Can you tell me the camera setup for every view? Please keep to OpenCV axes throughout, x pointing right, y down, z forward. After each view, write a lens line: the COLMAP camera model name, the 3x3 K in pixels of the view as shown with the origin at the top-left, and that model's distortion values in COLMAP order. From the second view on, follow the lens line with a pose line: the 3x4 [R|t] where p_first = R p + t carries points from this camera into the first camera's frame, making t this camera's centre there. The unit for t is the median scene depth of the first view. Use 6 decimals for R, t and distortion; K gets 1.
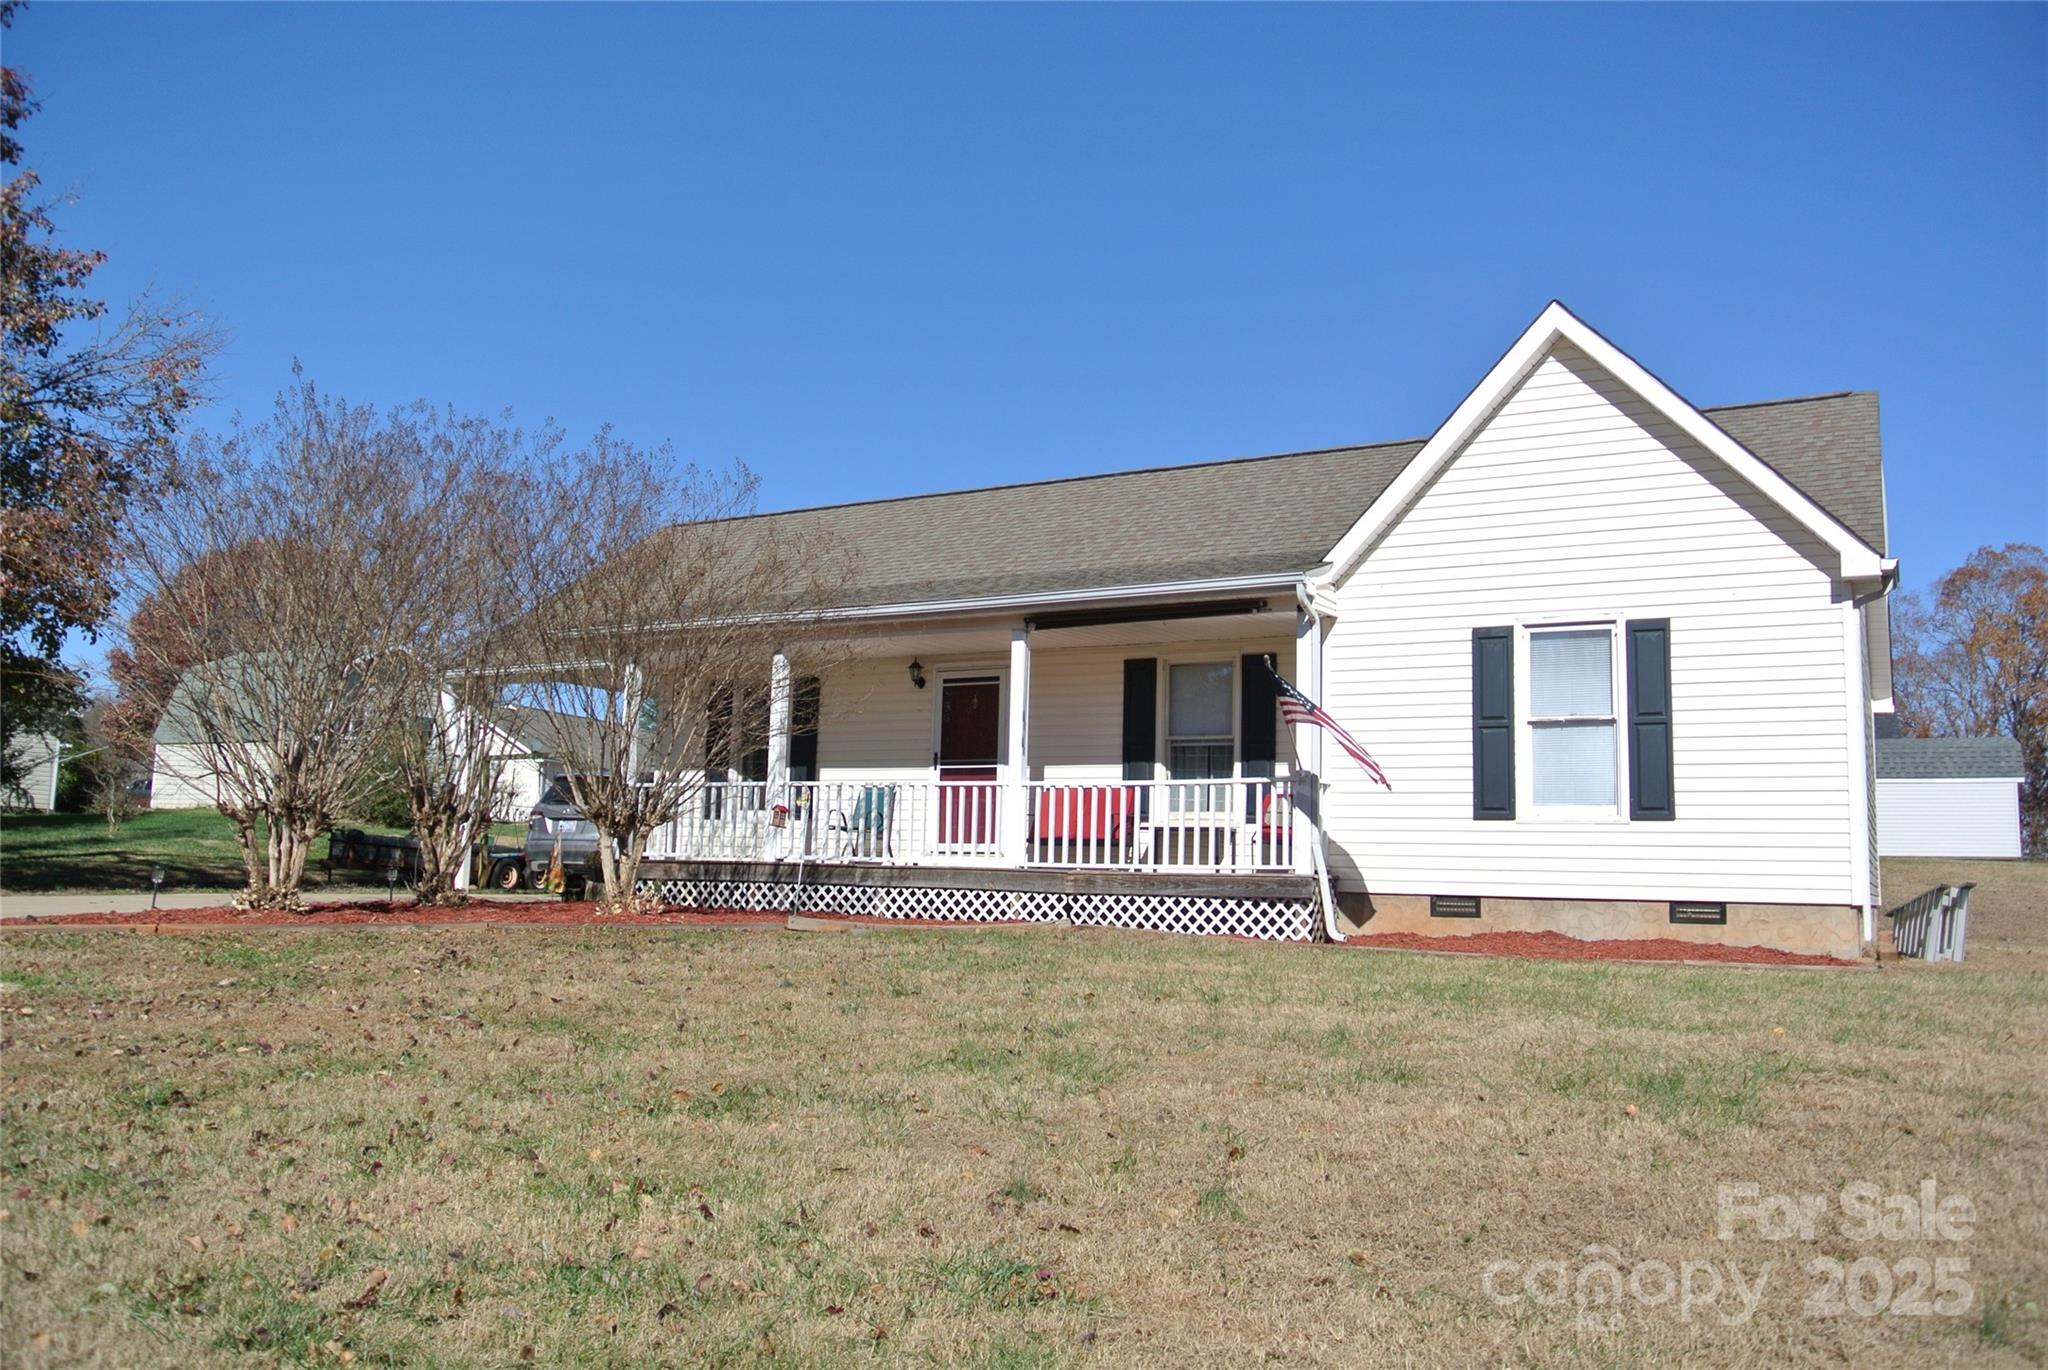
lens RADIAL K [[1597.1, 0, 1024.8], [0, 1597.1, 683.7], [0, 0, 1]] dist [-0.085838, 0.032611]
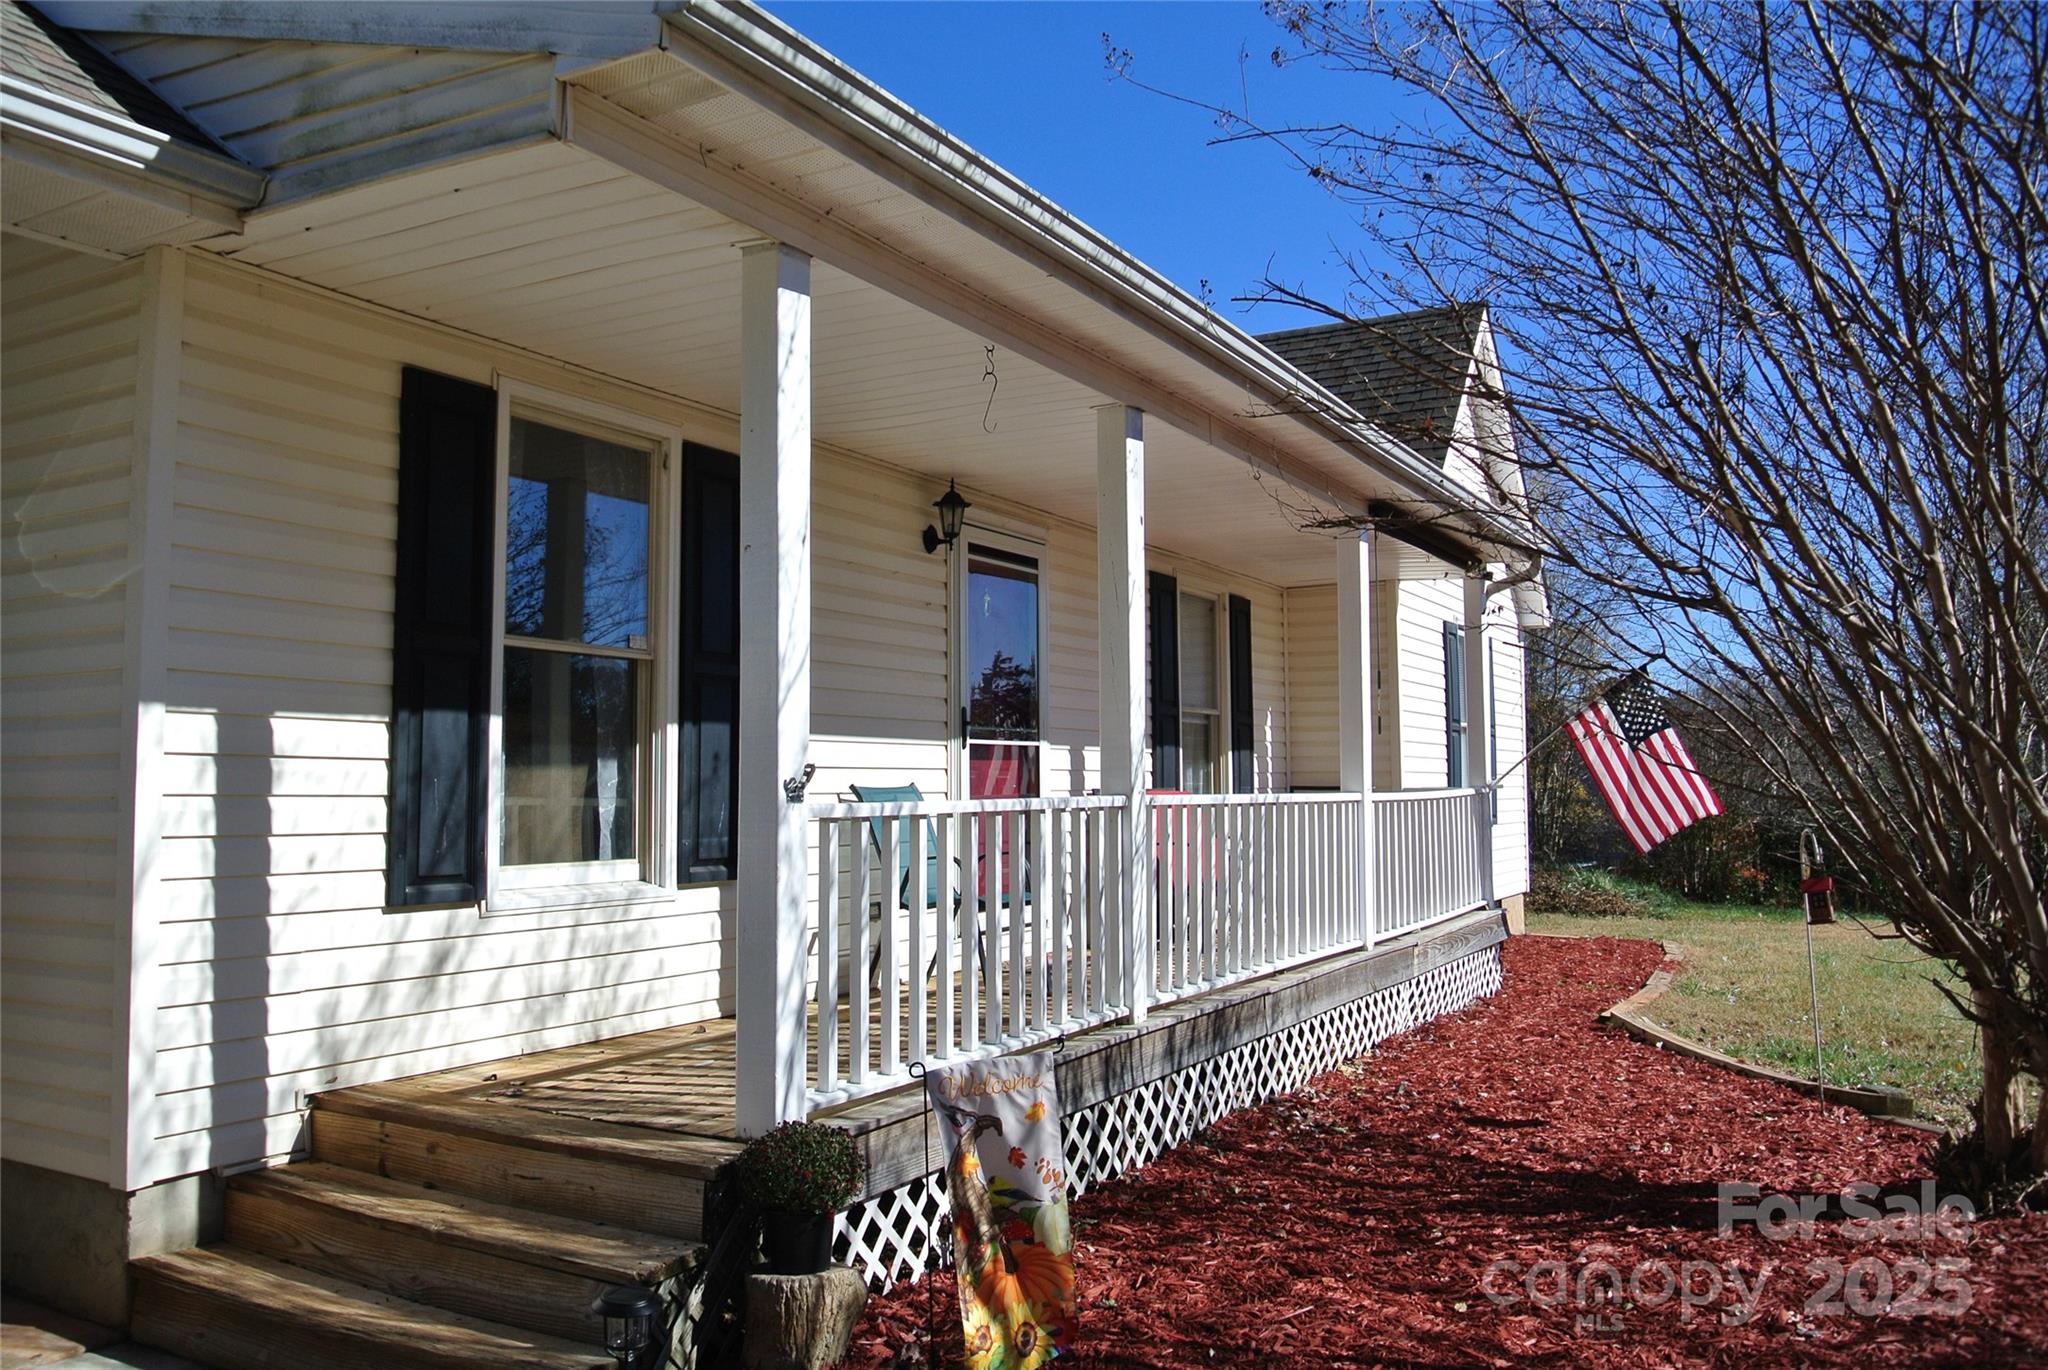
lens RADIAL K [[1597.1, 0, 1016.1], [0, 1597.1, 668.5], [0, 0, 1]] dist [-0.085838, 0.032611]
pose [[-0.006313, 0.042324, 0.999084, -0.605682], [-0.119984, 0.991854, -0.042776, 0.060885], [-0.992756, -0.120144, -0.001184, 1.212400]]
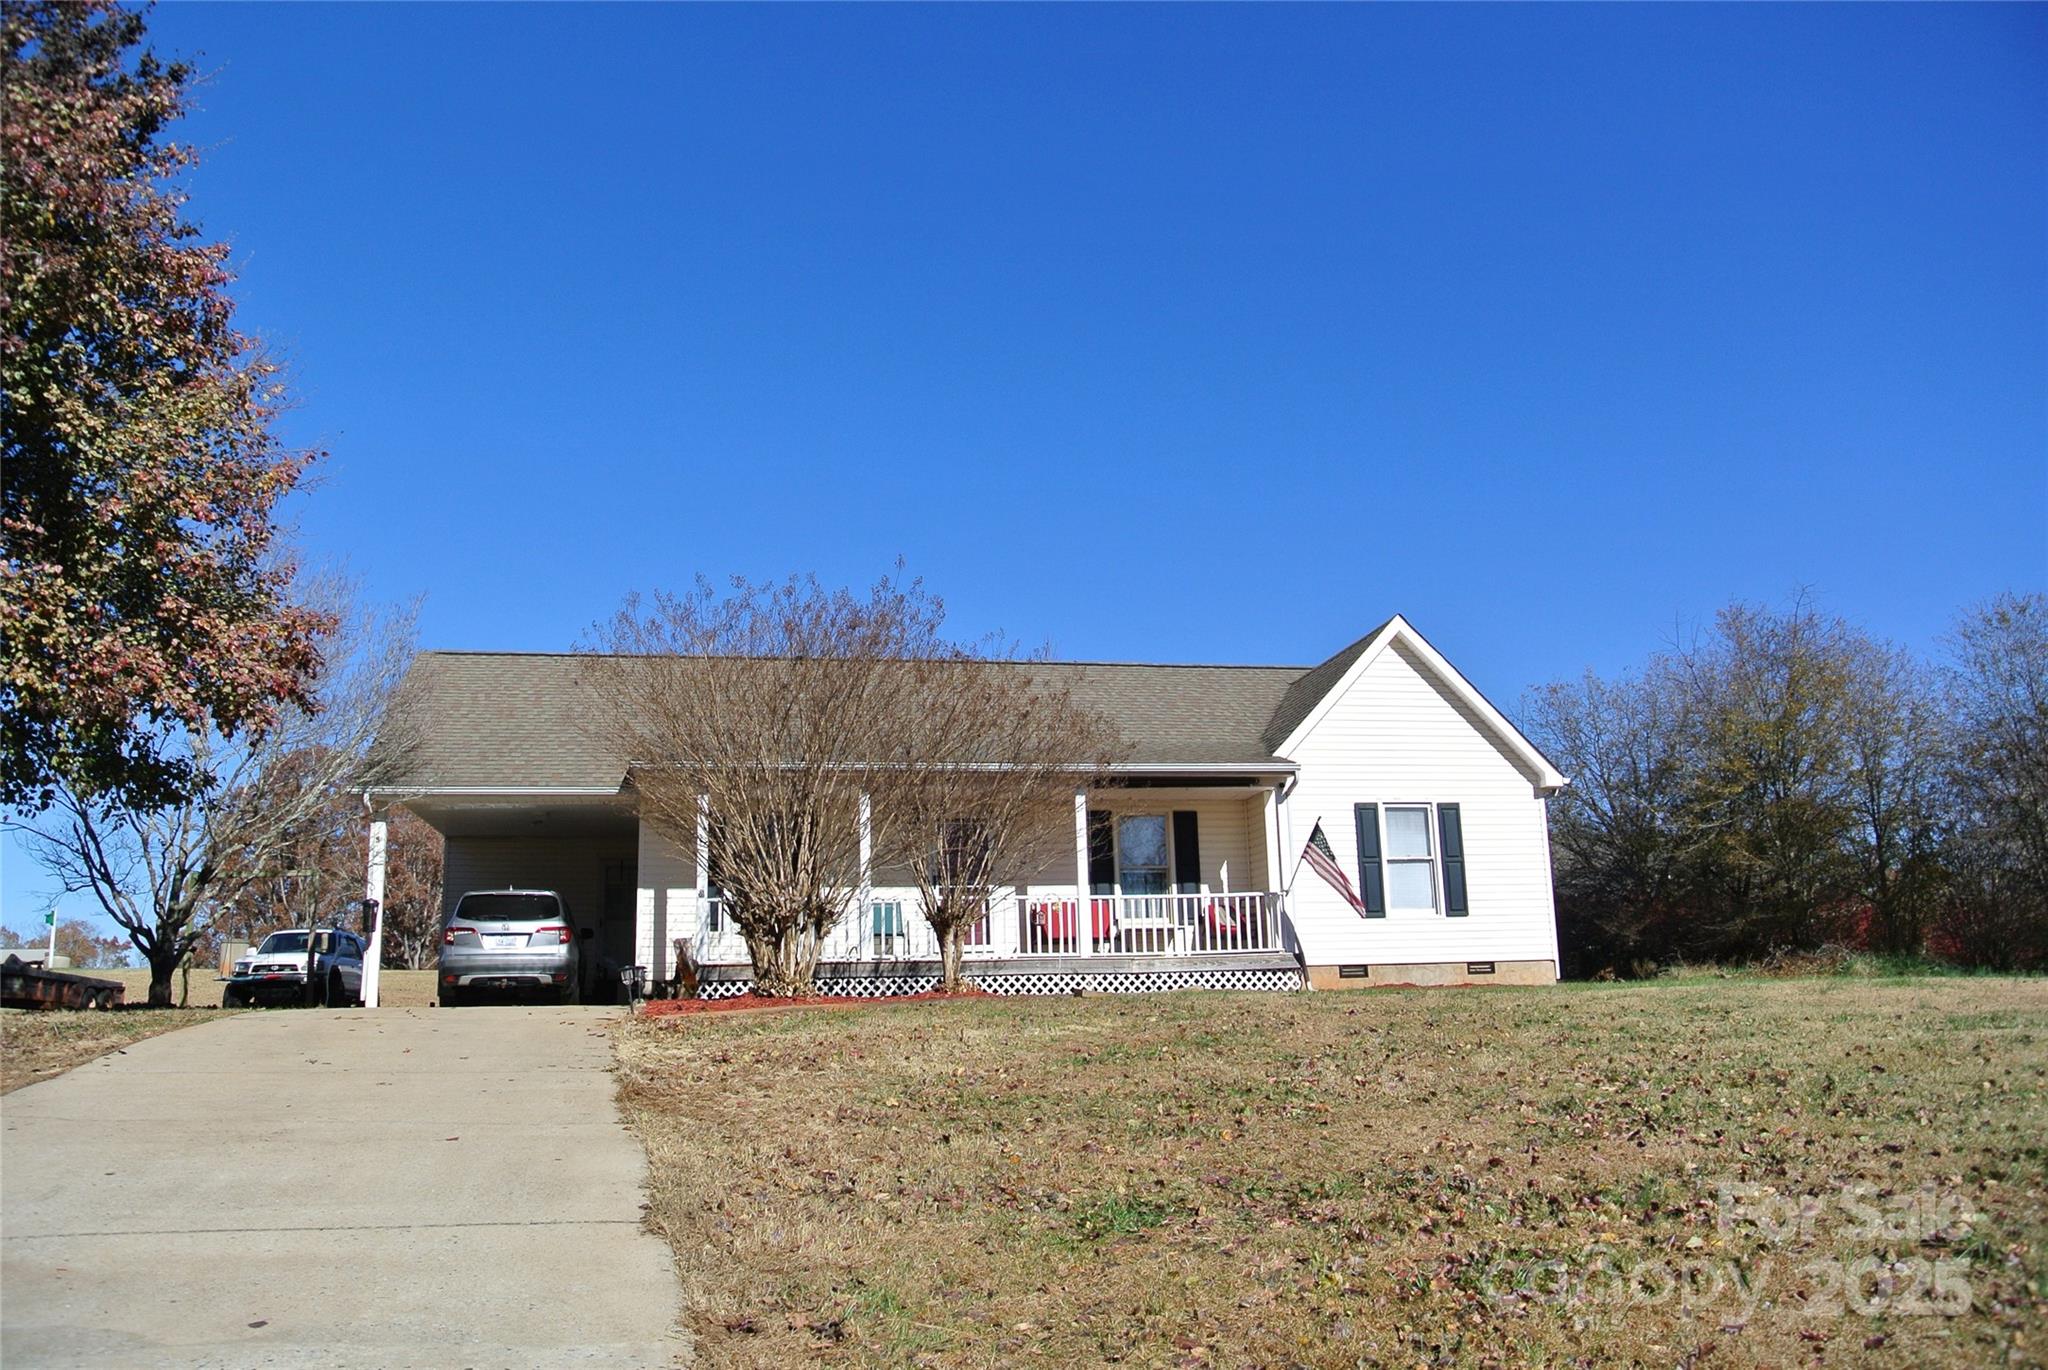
lens RADIAL K [[1597.1, 0, 1015.4], [0, 1597.1, 685.8], [0, 0, 1]] dist [-0.085838, 0.032611]
pose [[0.763995, 0.090303, 0.638871, -1.039665], [-0.032972, 0.994328, -0.101116, 0.022718], [-0.644379, 0.056187, 0.762639, -0.048640]]
